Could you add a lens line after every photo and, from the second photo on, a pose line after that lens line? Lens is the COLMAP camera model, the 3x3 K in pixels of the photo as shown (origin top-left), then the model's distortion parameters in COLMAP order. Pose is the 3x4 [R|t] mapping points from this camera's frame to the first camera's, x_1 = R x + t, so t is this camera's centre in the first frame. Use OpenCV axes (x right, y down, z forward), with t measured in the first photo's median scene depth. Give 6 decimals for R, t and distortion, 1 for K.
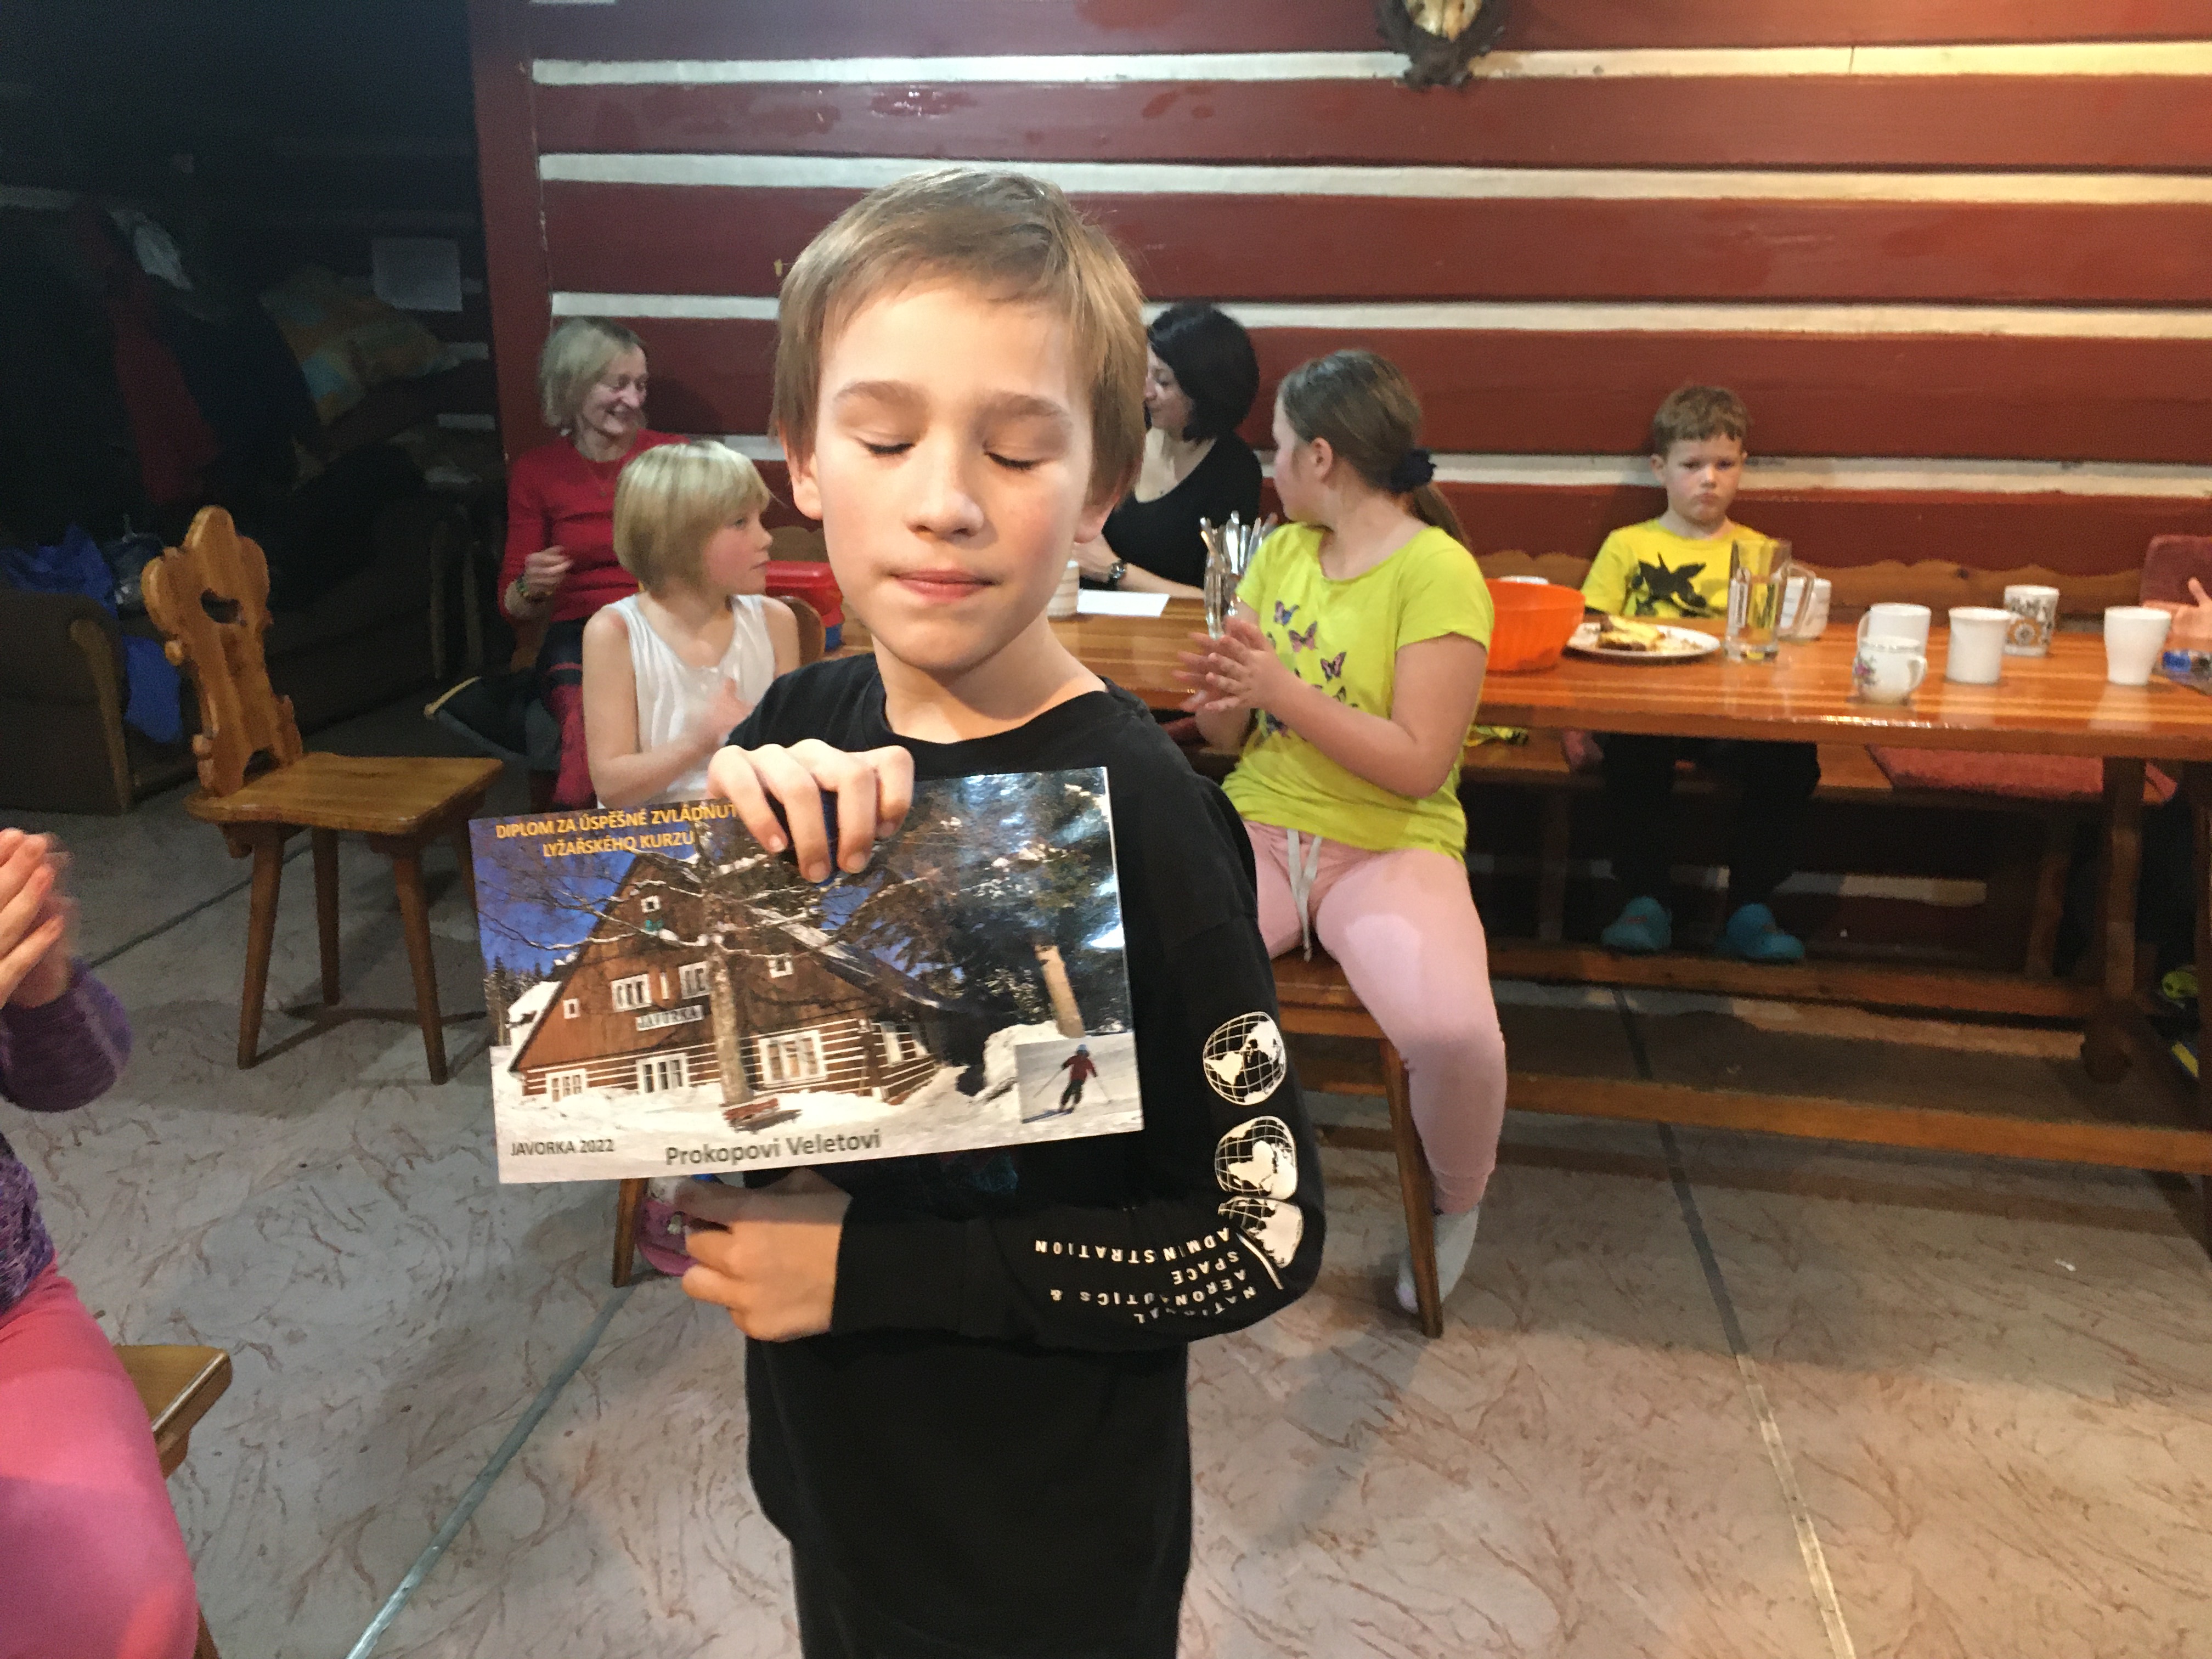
lens RADIAL K [[1887.5, 0, 1108.5], [0, 1887.5, 835.2], [0, 0, 1]] dist [0.087889, -0.115176]
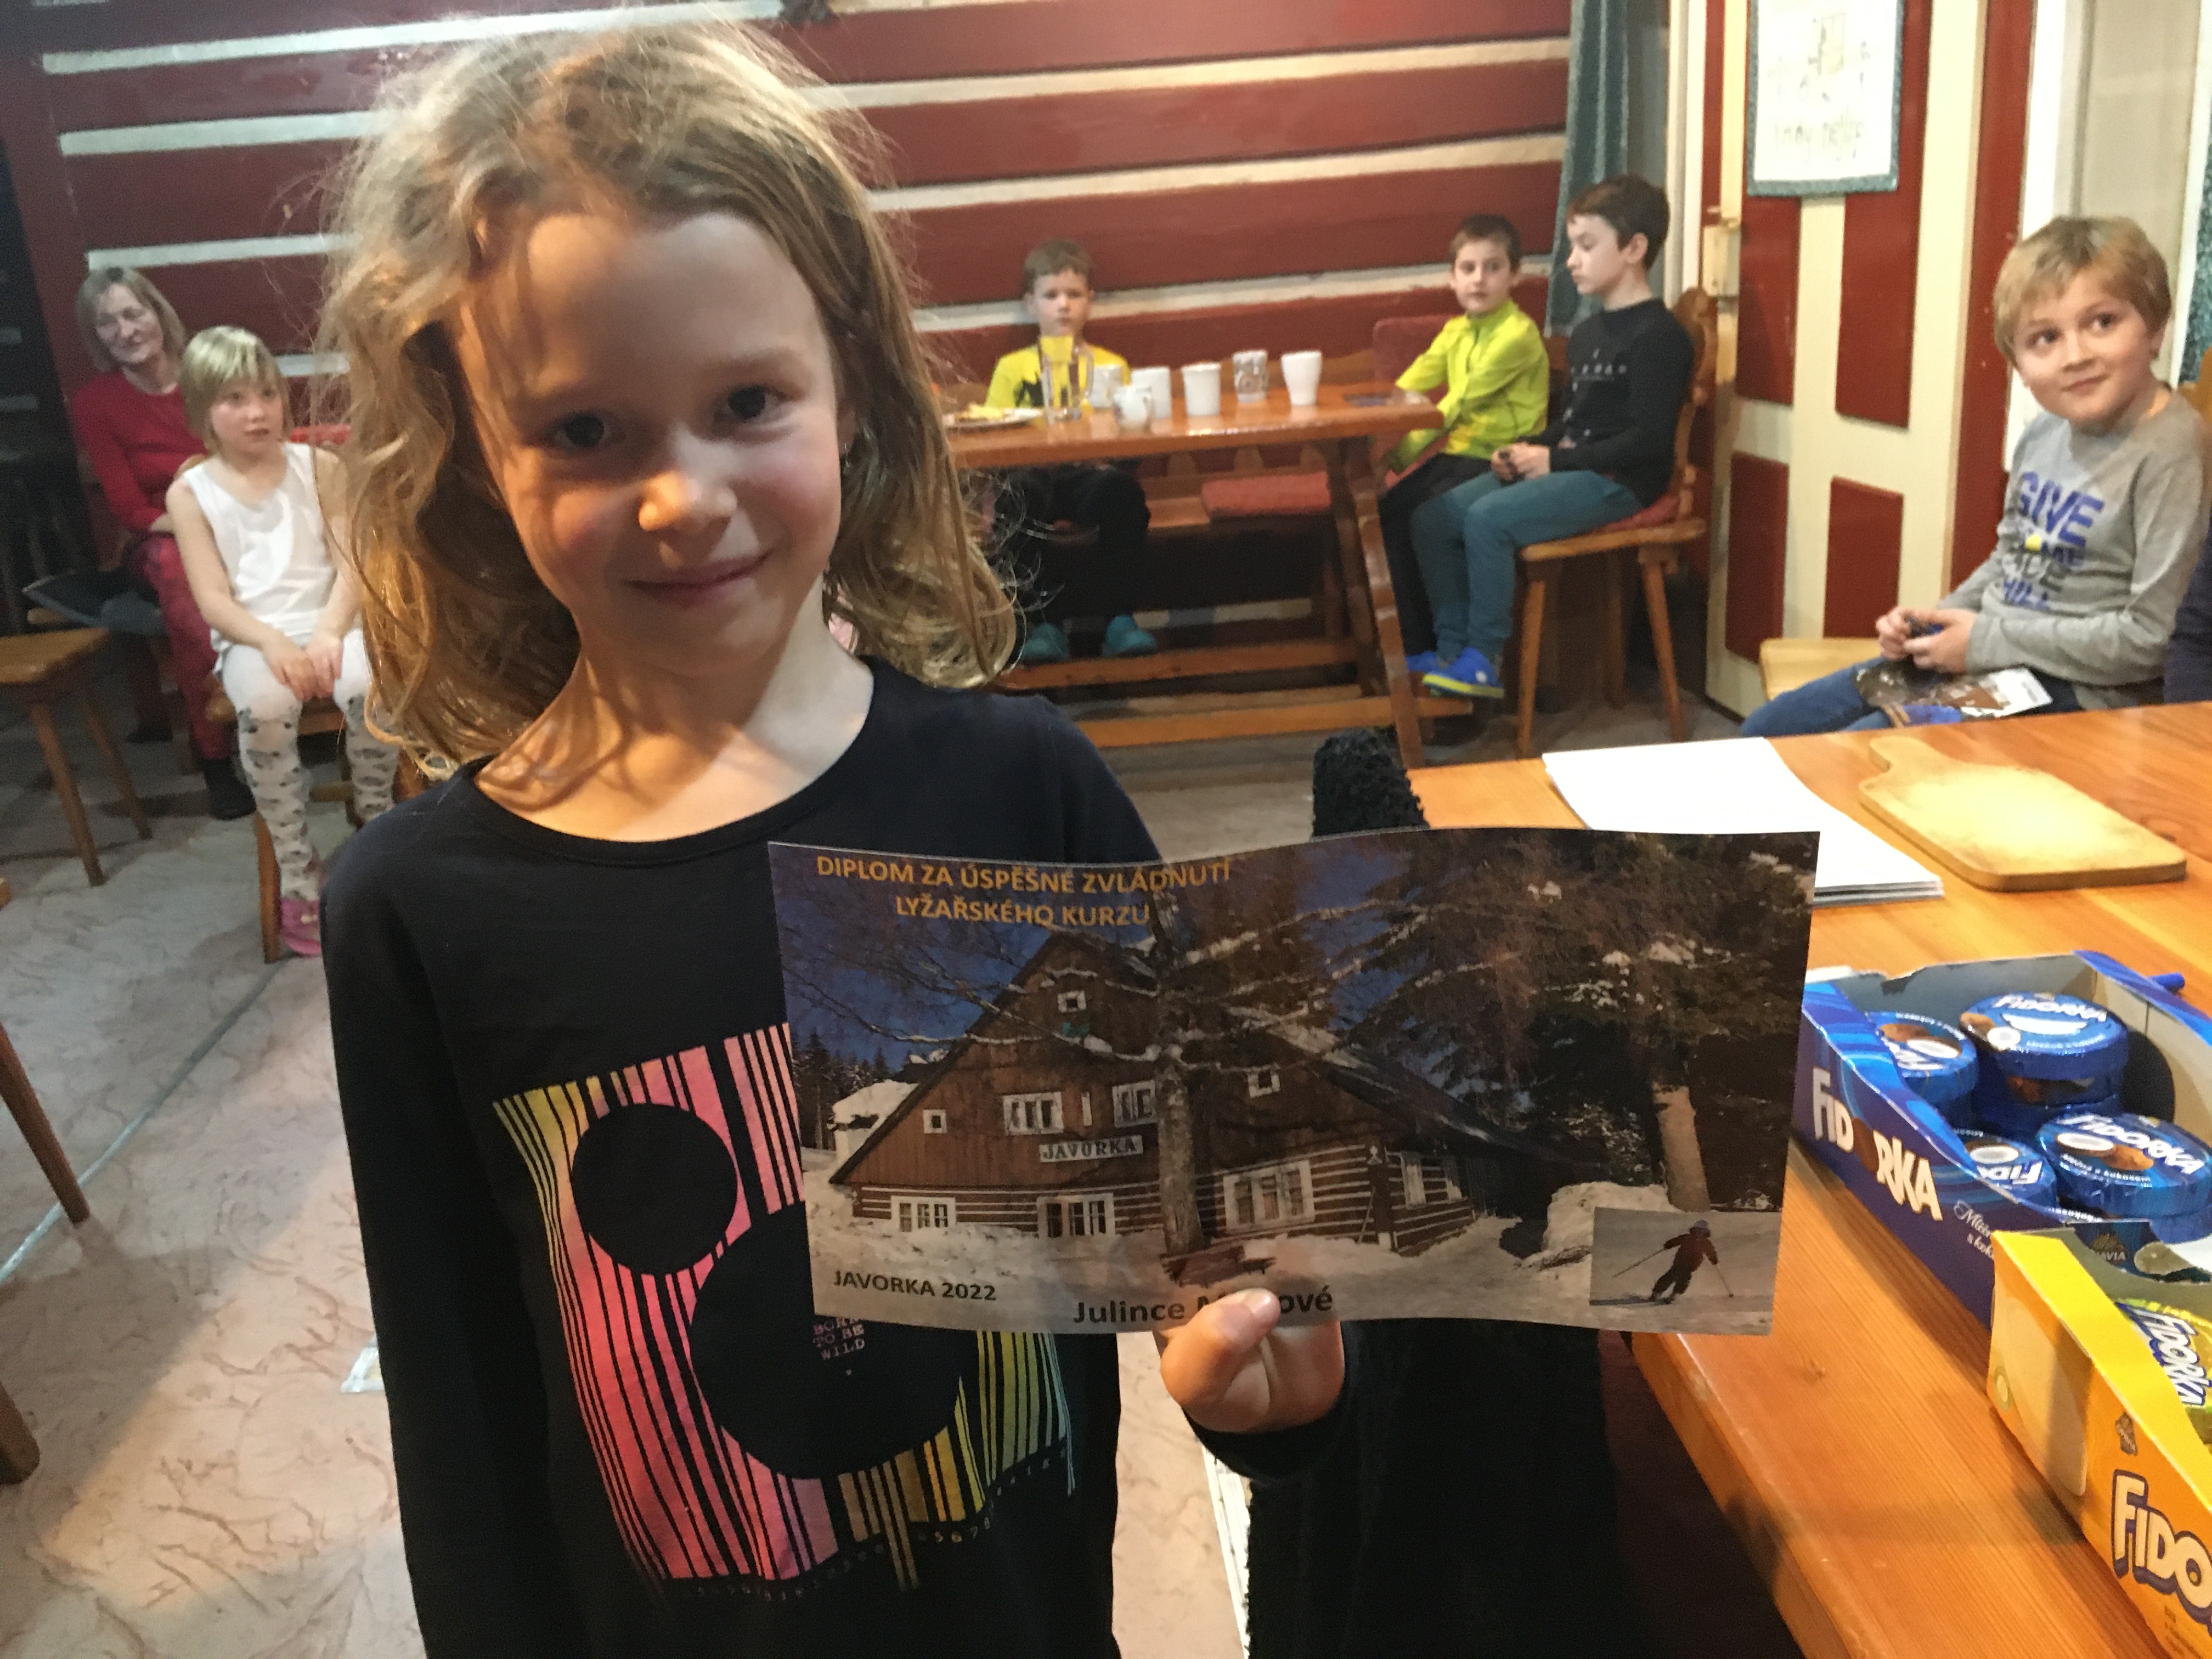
lens RADIAL K [[1893.1, 0, 1108.8], [0, 1893.1, 835.3], [0, 0, 1]] dist [0.083071, -0.108051]
pose [[0.972897, -0.145944, 0.179365, 0.064222], [0.142360, 0.989272, 0.032766, 0.143263], [-0.182222, -0.006343, 0.983237, -0.325083]]
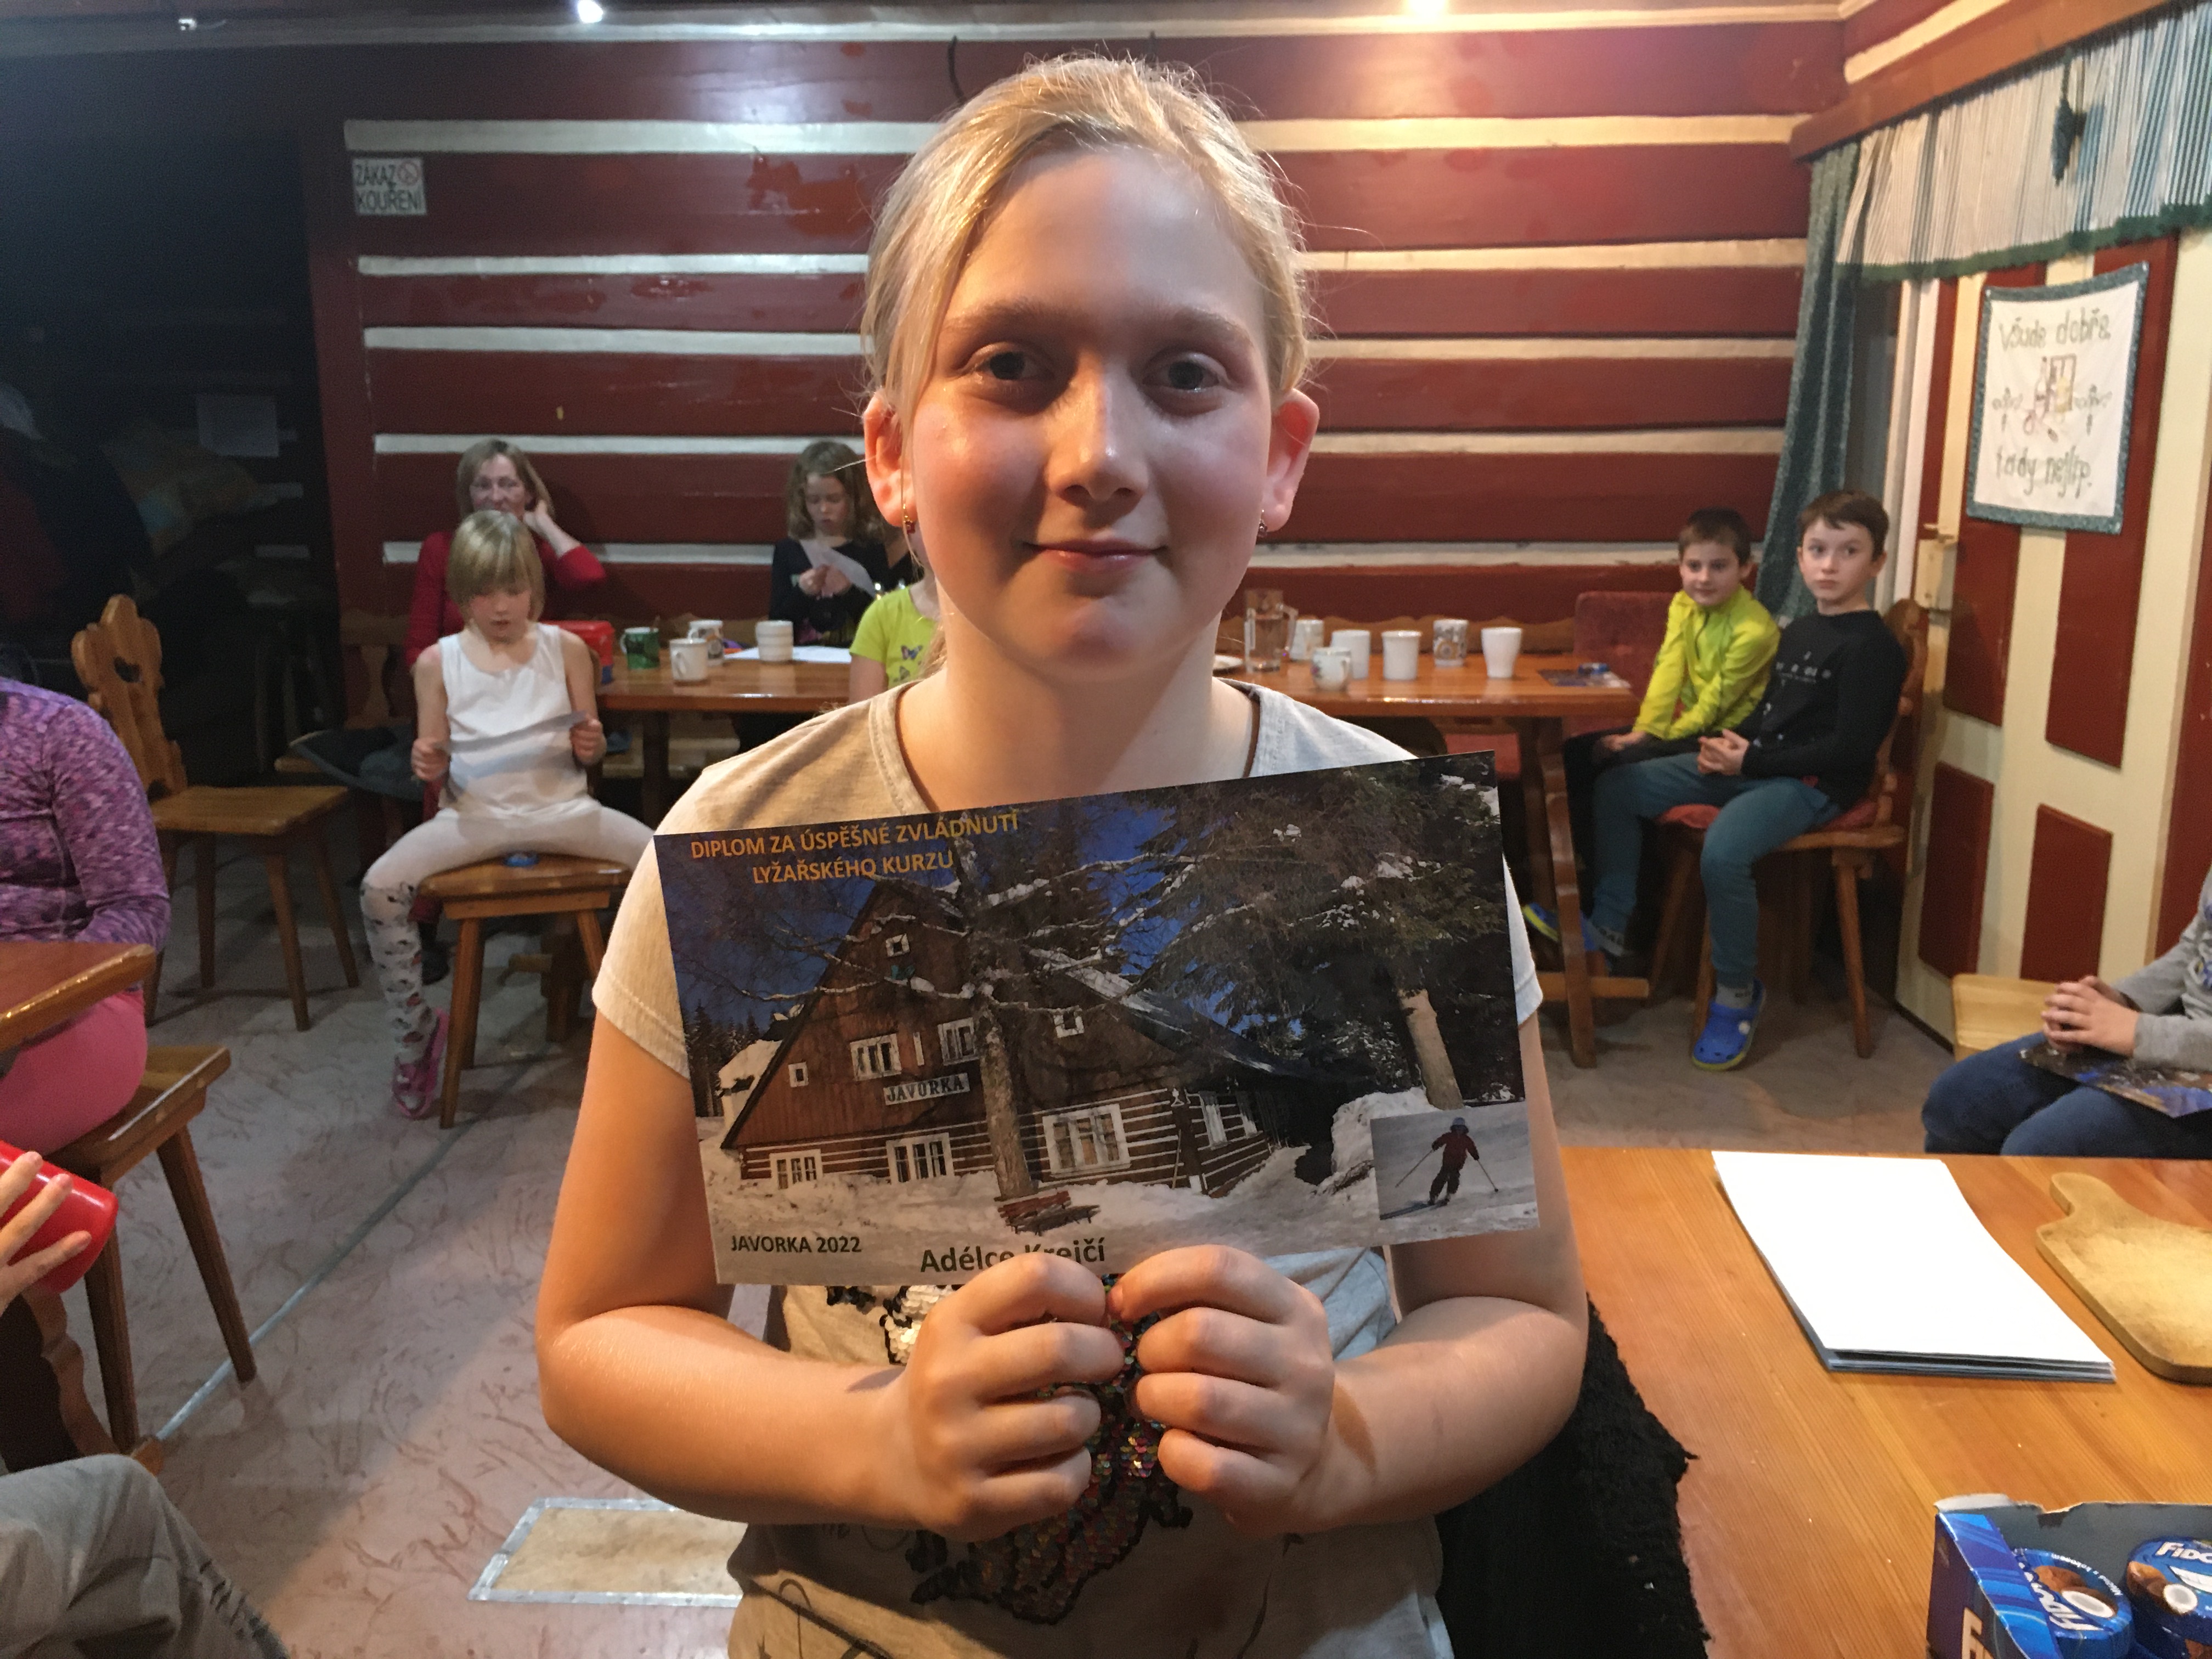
lens RADIAL K [[1895.7, 0, 1107.1], [0, 1895.7, 831.1], [0, 0, 1]] dist [0.079588, -0.103934]
pose [[0.994250, -0.034658, 0.101321, 0.061898], [0.042348, 0.996302, -0.074762, 0.110325], [-0.098356, 0.078623, 0.992041, -0.340572]]
